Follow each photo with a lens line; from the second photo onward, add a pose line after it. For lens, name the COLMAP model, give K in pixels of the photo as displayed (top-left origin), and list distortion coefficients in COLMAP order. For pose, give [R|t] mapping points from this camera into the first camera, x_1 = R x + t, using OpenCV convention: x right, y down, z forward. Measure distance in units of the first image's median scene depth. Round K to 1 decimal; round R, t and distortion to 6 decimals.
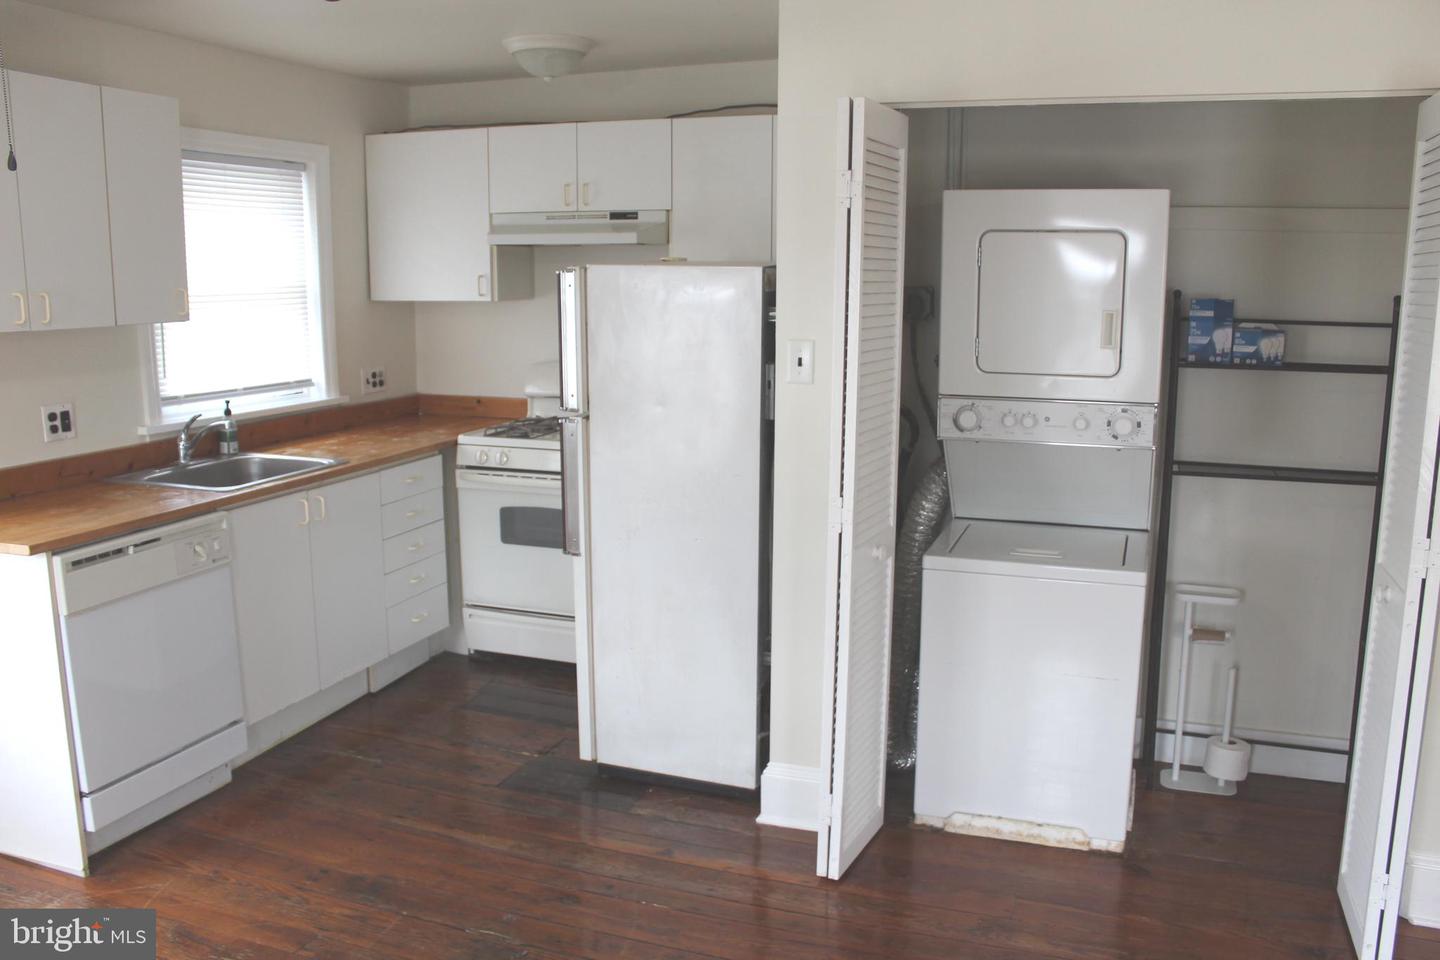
lens RADIAL K [[1191.9, 0, 722.9], [0, 1191.9, 504.0], [0, 0, 1]] dist [-0.146042, 0.095577]
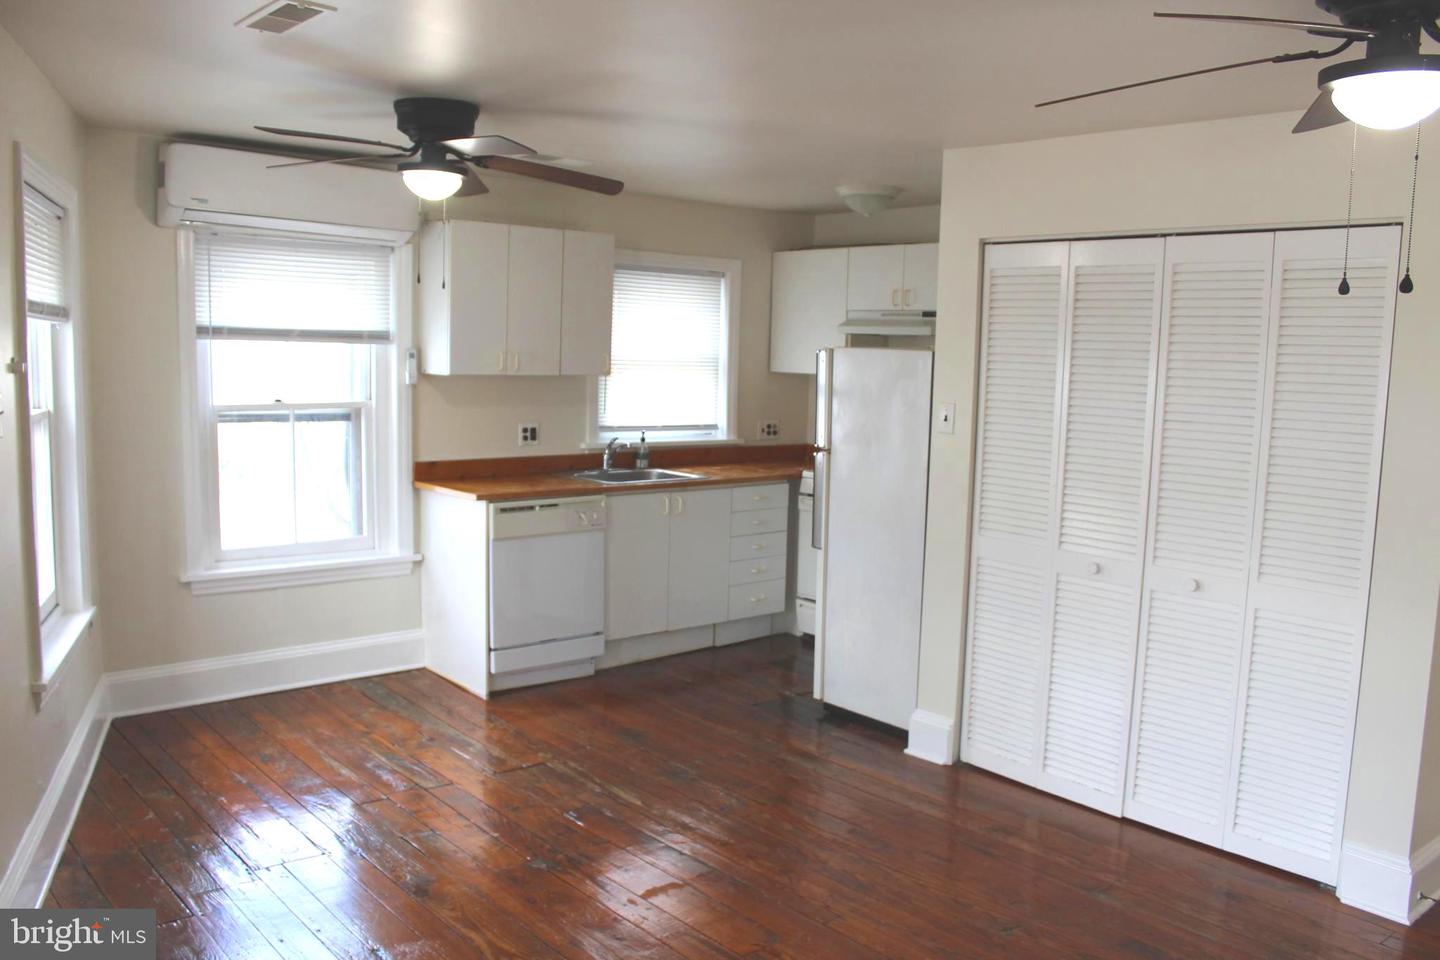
lens RADIAL K [[1191.9, 0, 722.9], [0, 1191.9, 504.0], [0, 0, 1]] dist [-0.146042, 0.095577]
pose [[0.873245, 0.082763, -0.480202, 0.395218], [-0.119232, 0.991805, -0.045886, 0.059487], [0.472470, 0.097326, 0.875957, -0.269439]]
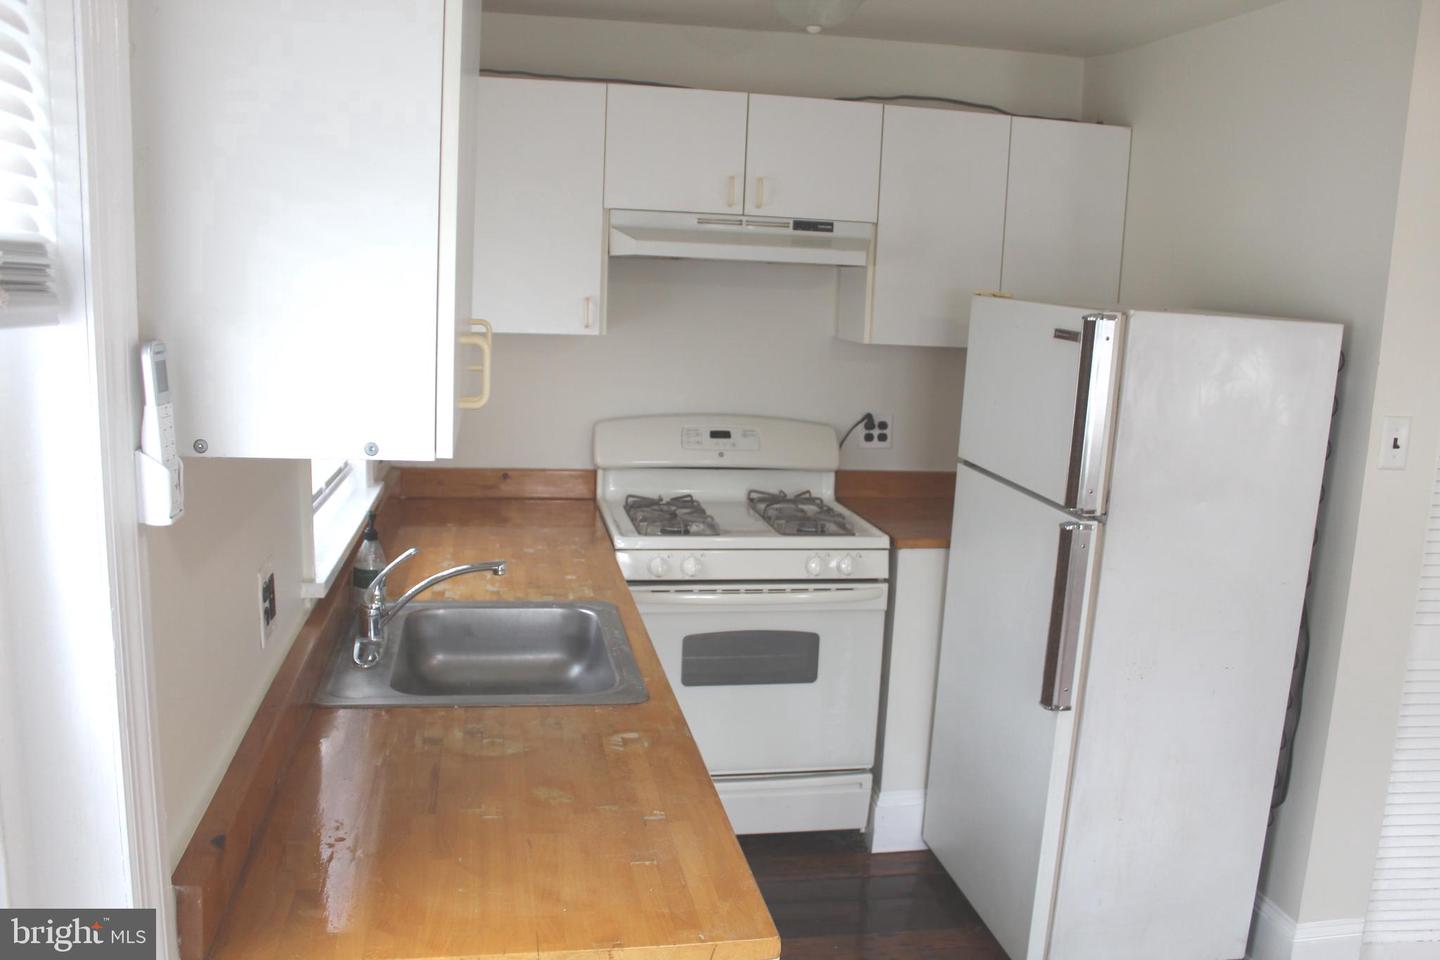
lens RADIAL K [[1191.9, 0, 722.9], [0, 1191.9, 504.0], [0, 0, 1]] dist [-0.146042, 0.095577]
pose [[0.858723, -0.062950, 0.508560, -0.564824], [0.063792, 0.997838, 0.015798, -0.091331], [-0.508455, 0.018876, 0.860882, 0.421772]]
